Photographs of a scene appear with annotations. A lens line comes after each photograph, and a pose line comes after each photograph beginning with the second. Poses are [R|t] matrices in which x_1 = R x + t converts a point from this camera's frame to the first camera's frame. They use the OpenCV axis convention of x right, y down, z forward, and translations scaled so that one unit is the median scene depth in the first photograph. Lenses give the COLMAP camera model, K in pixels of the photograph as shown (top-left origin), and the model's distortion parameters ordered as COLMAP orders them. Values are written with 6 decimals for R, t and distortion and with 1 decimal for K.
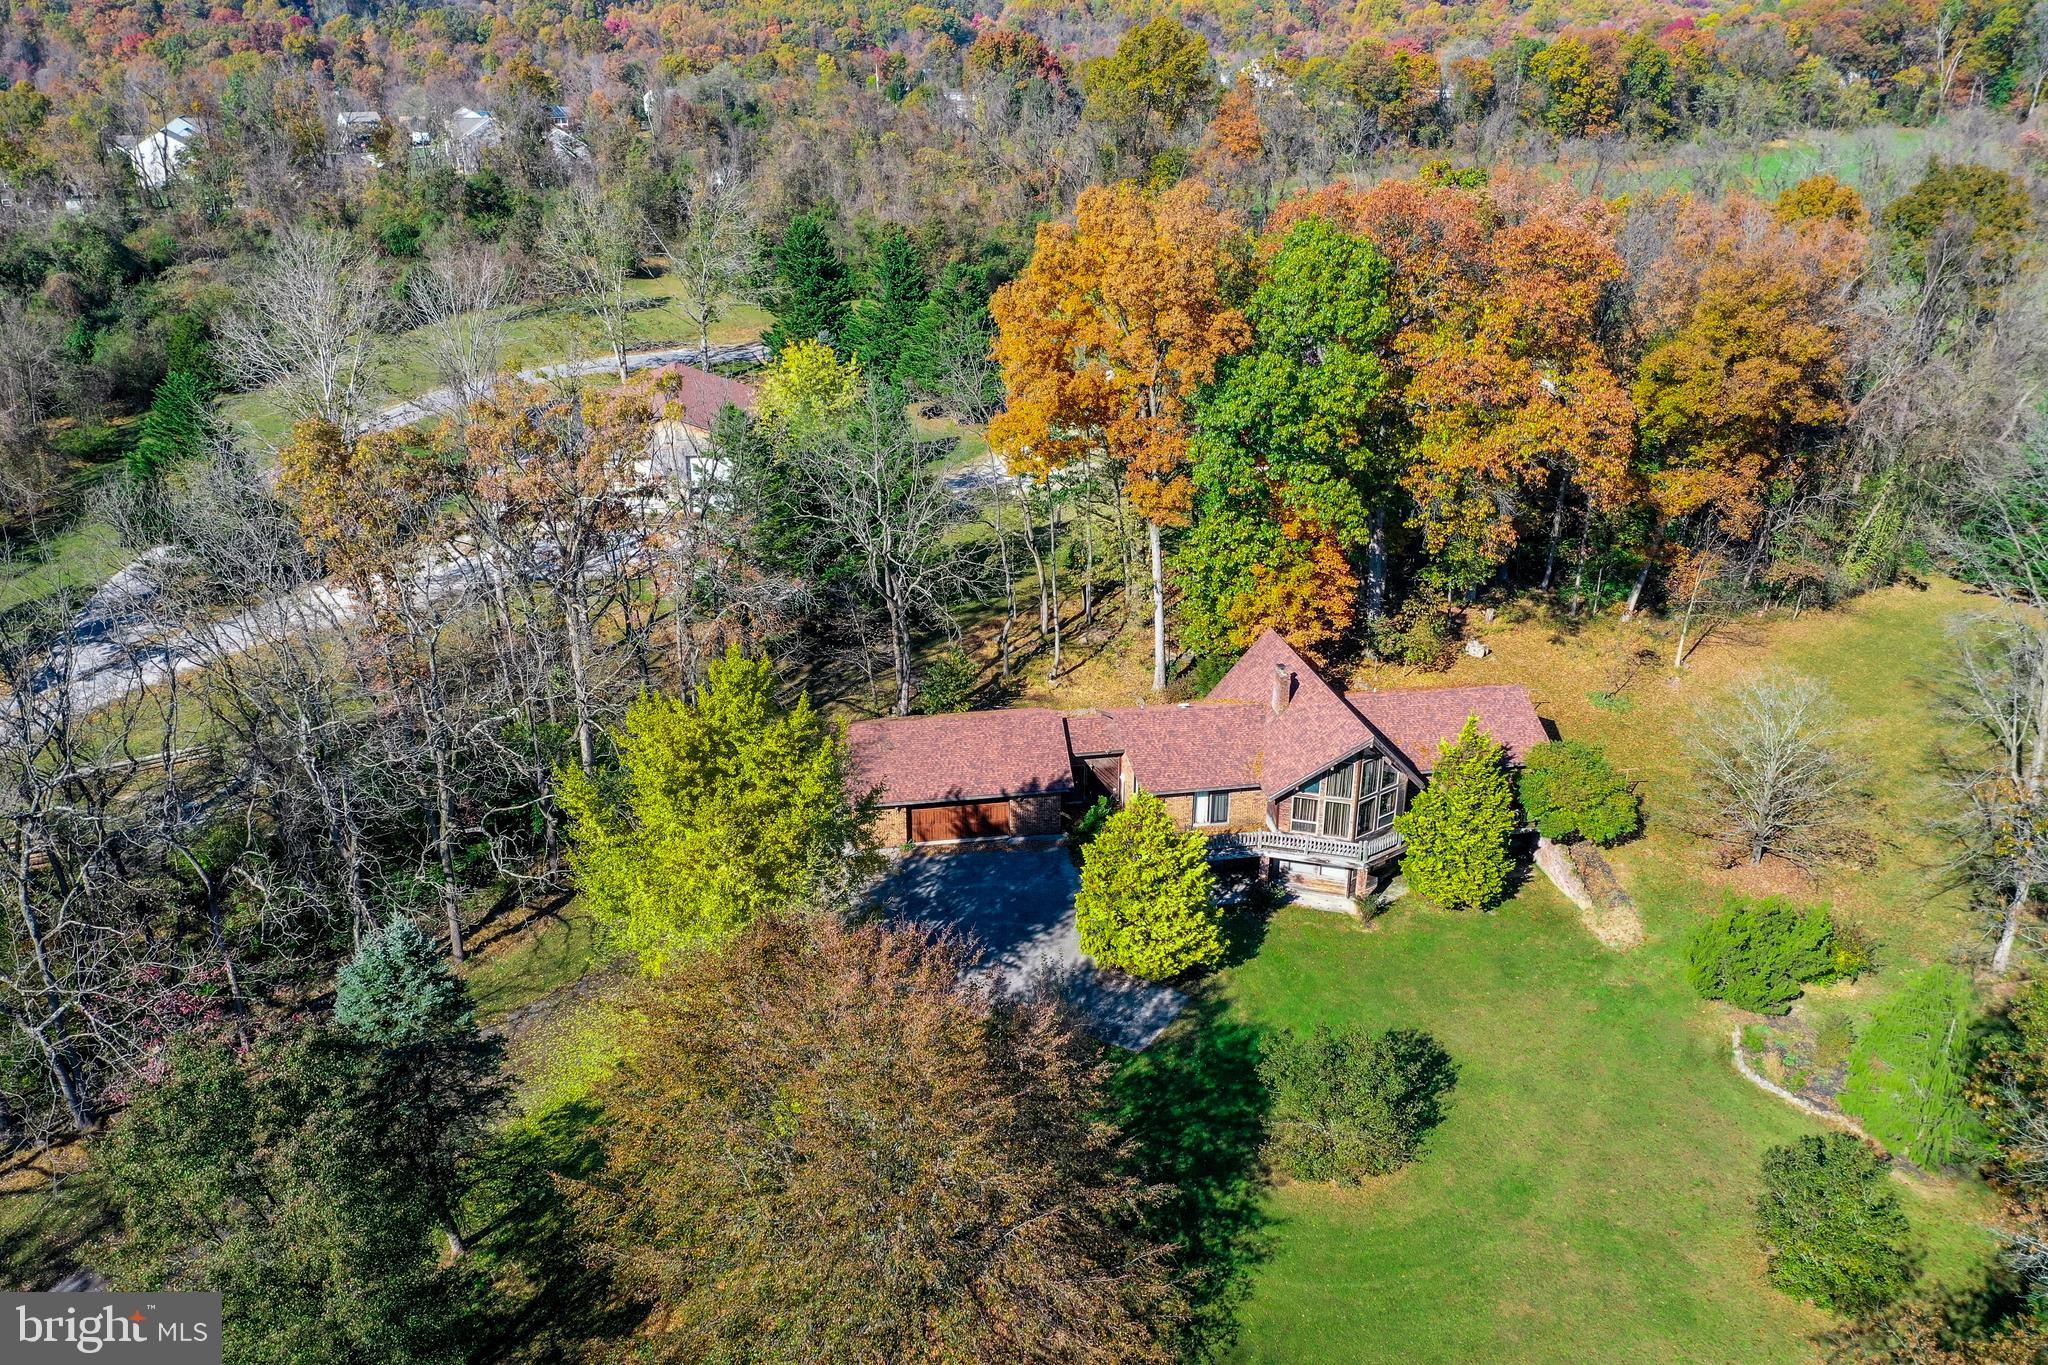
lens RADIAL K [[1610.9, 0, 1024.0], [0, 1610.9, 682.5], [0, 0, 1]] dist [0.017720, 0.005455]
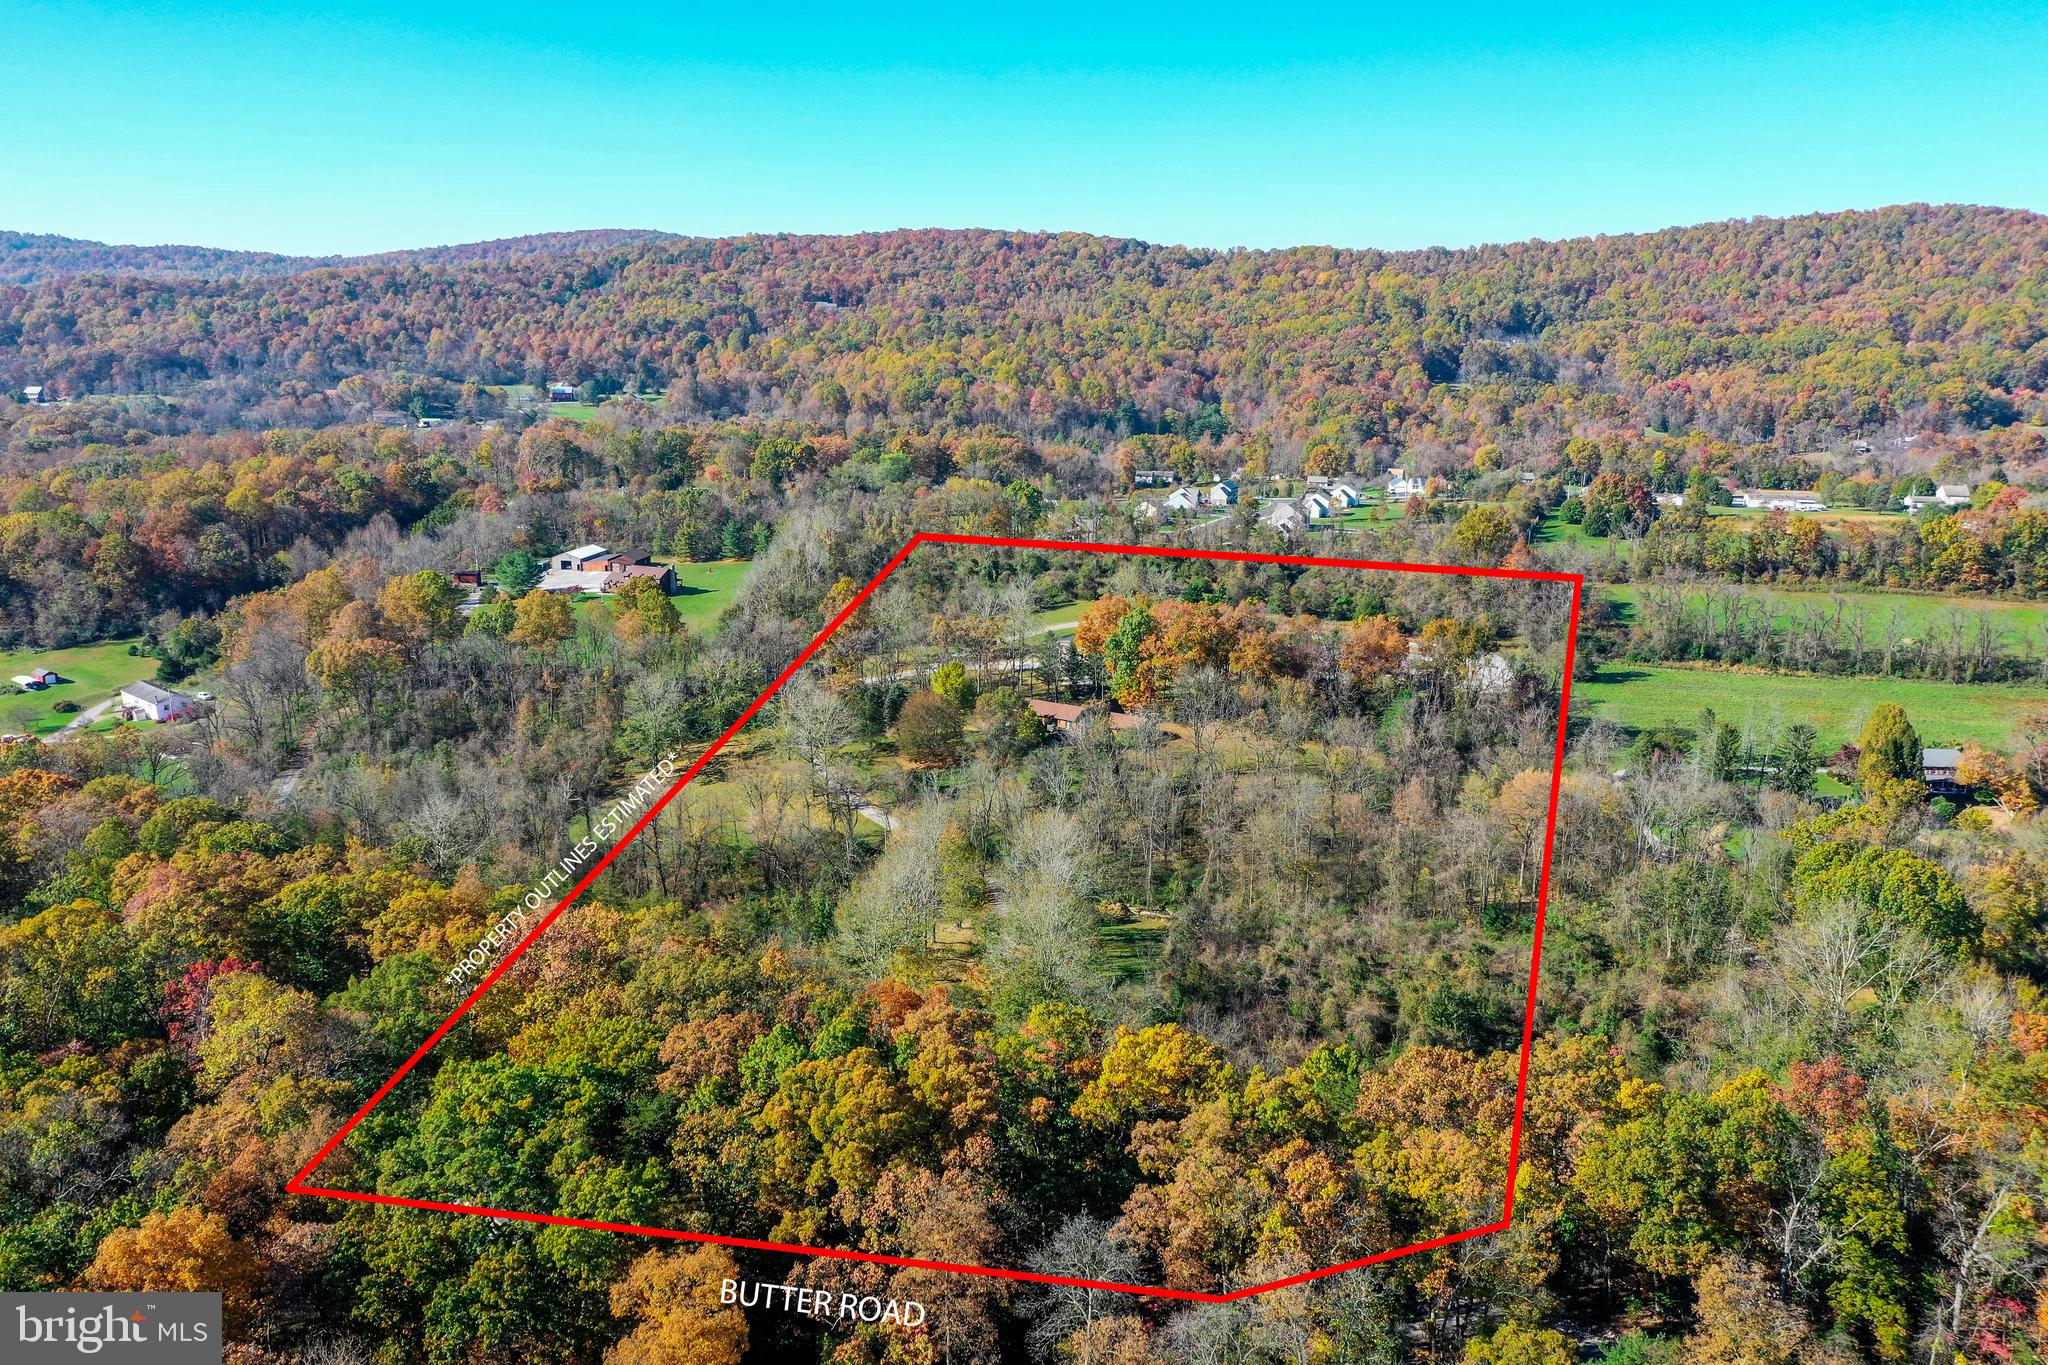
lens RADIAL K [[1634.2, 0, 1014.3], [0, 1634.2, 648.0], [0, 0, 1]] dist [-0.007508, 0.083135]
pose [[0.722606, 0.157148, -0.673161, 3.144306], [-0.272481, 0.959723, -0.068450, 0.230091], [0.635291, 0.232886, 0.736322, -2.628083]]
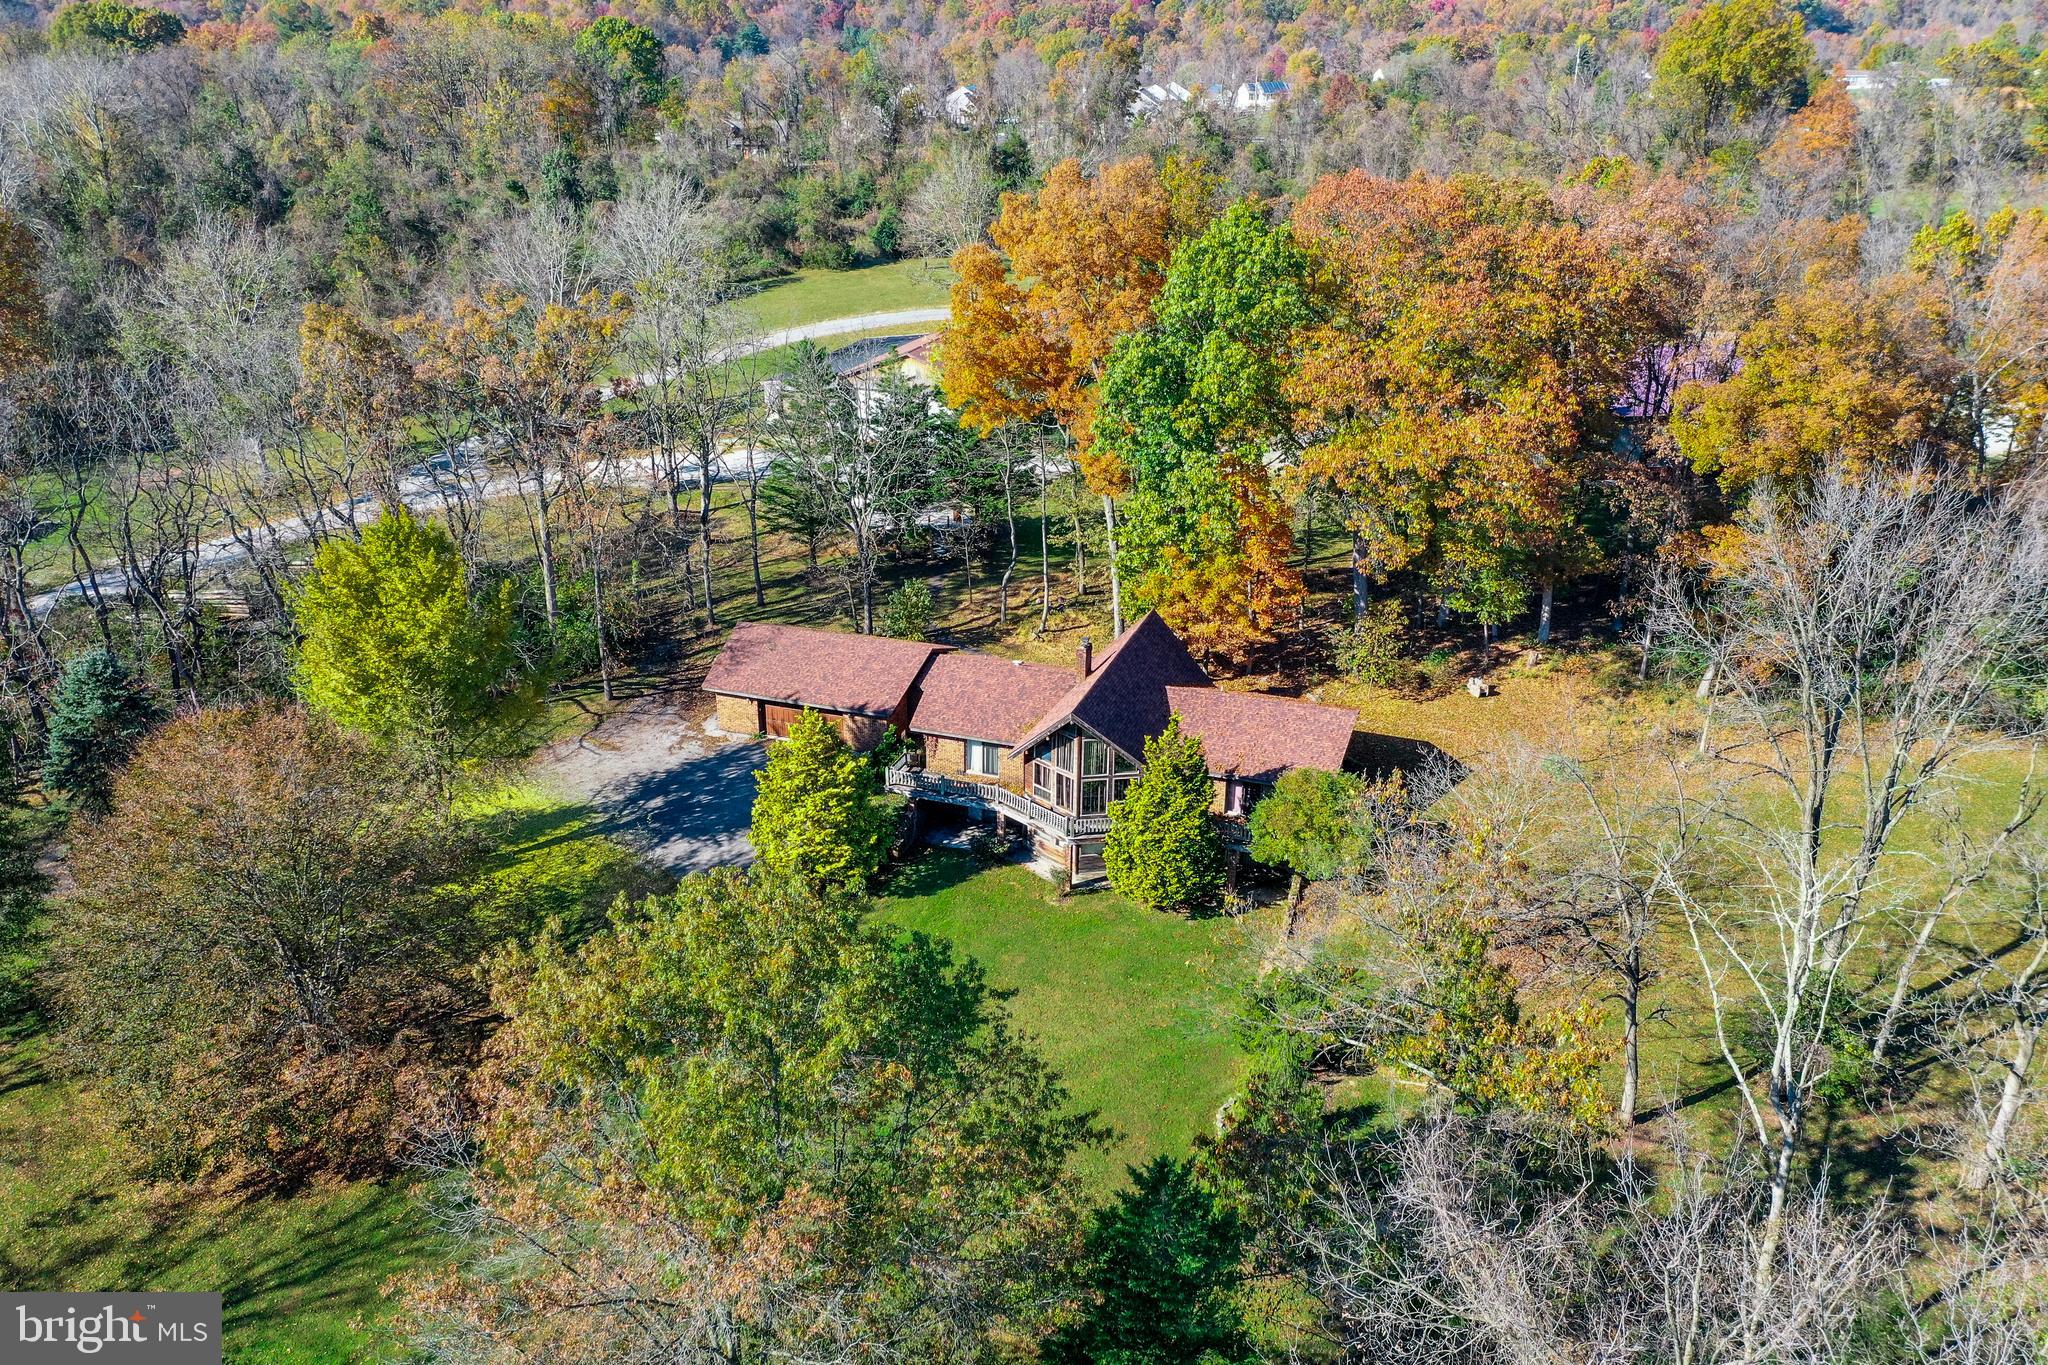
lens RADIAL K [[1610.9, 0, 1024.0], [0, 1610.9, 682.5], [0, 0, 1]] dist [0.017720, 0.005455]
pose [[0.873280, 0.194168, -0.446856, 0.594422], [-0.189252, 0.980324, 0.056119, -0.033685], [0.448960, 0.035560, 0.892844, 0.080938]]
